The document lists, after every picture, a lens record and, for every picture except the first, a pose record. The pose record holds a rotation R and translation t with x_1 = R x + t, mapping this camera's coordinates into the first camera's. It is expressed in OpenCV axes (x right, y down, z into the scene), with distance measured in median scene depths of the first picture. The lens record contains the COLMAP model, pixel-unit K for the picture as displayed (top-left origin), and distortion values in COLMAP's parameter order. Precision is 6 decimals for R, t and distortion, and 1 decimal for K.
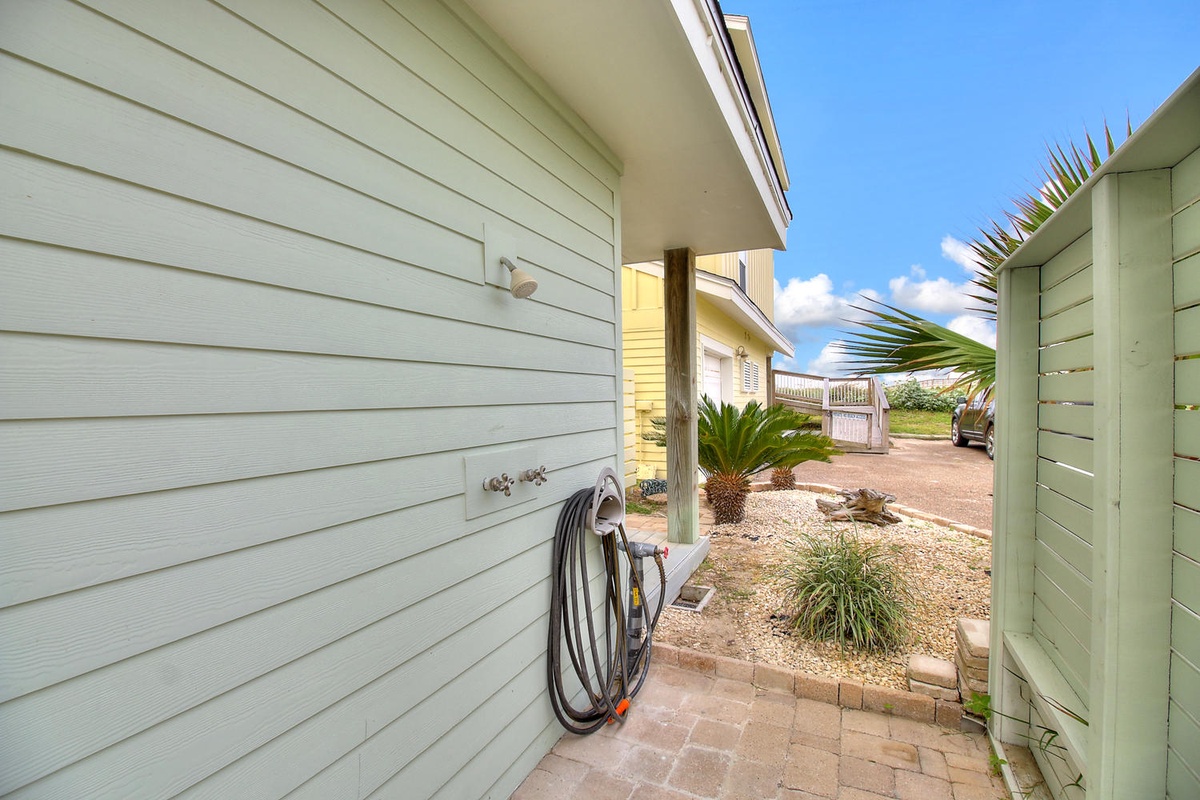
lens RADIAL K [[553.8, 0, 601.4], [0, 553.8, 395.9], [0, 0, 1]] dist [-0.000280, -0.013394]
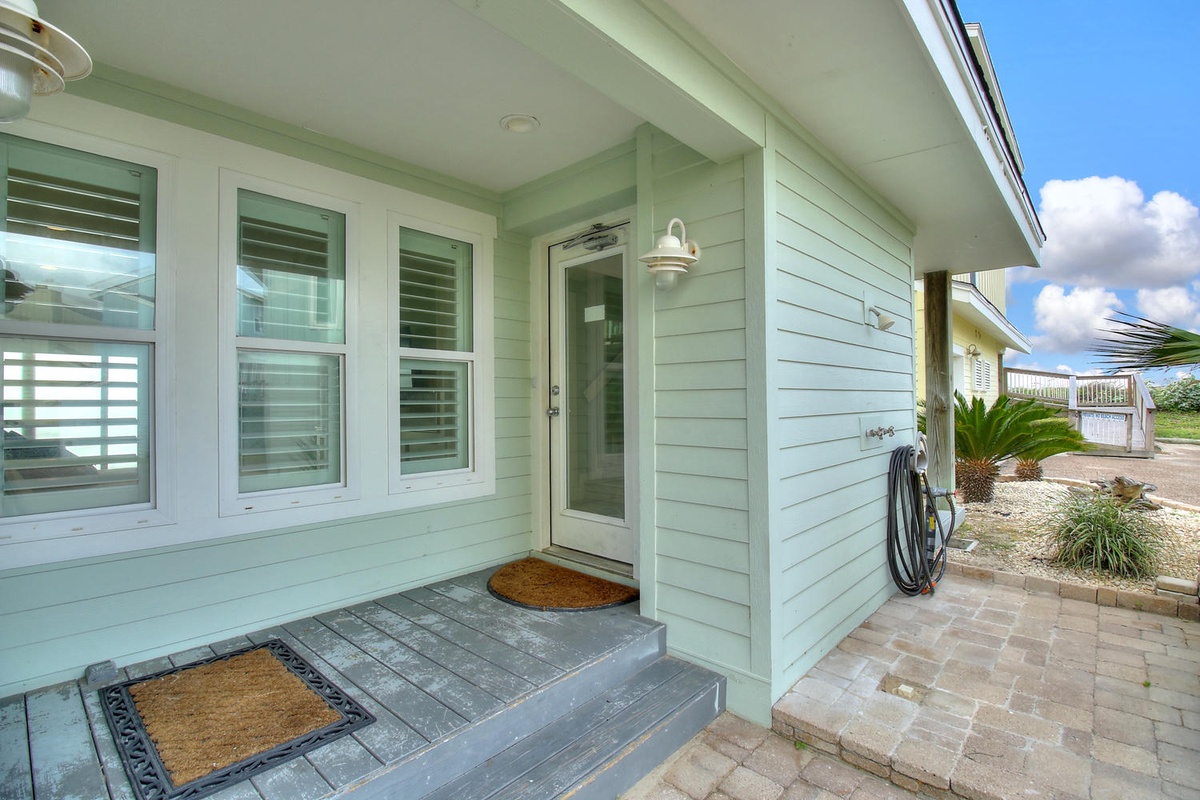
lens RADIAL K [[553.8, 0, 601.4], [0, 553.8, 395.9], [0, 0, 1]] dist [-0.000280, -0.013394]
pose [[0.949715, -0.000283, -0.313116, -0.161840], [-0.000884, 0.999993, -0.003587, 0.014892], [0.313115, 0.003683, 0.949708, -0.350744]]
